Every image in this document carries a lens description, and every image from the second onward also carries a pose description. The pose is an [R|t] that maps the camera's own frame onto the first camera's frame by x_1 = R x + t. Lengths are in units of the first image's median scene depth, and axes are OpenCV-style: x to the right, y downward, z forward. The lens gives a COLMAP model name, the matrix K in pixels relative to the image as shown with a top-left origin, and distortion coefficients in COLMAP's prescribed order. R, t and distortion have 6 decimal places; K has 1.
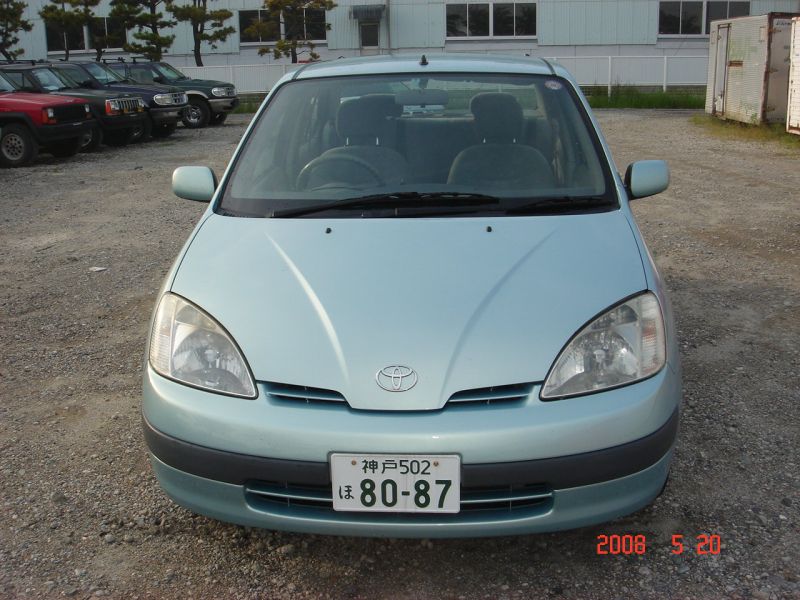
lens RADIAL K [[935.3, 0, 400.0], [0, 935.3, 300.0], [0, 0, 1]] dist [-0.228423, 0.360627]
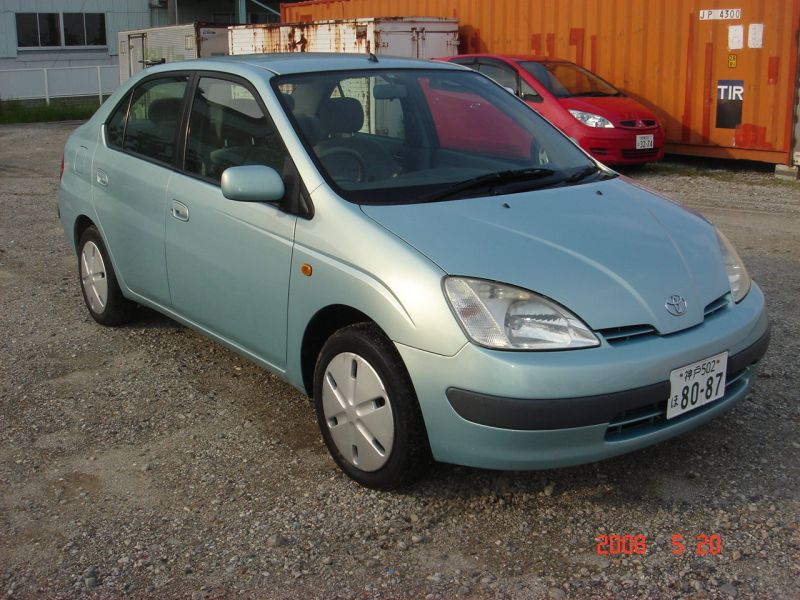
lens RADIAL K [[935.3, 0, 400.0], [0, 935.3, 300.0], [0, 0, 1]] dist [-0.228423, 0.360627]
pose [[0.755084, -0.166341, 0.634175, -0.832381], [0.174588, 0.983368, 0.050059, -0.039140], [-0.631955, 0.072921, 0.771567, 0.210922]]
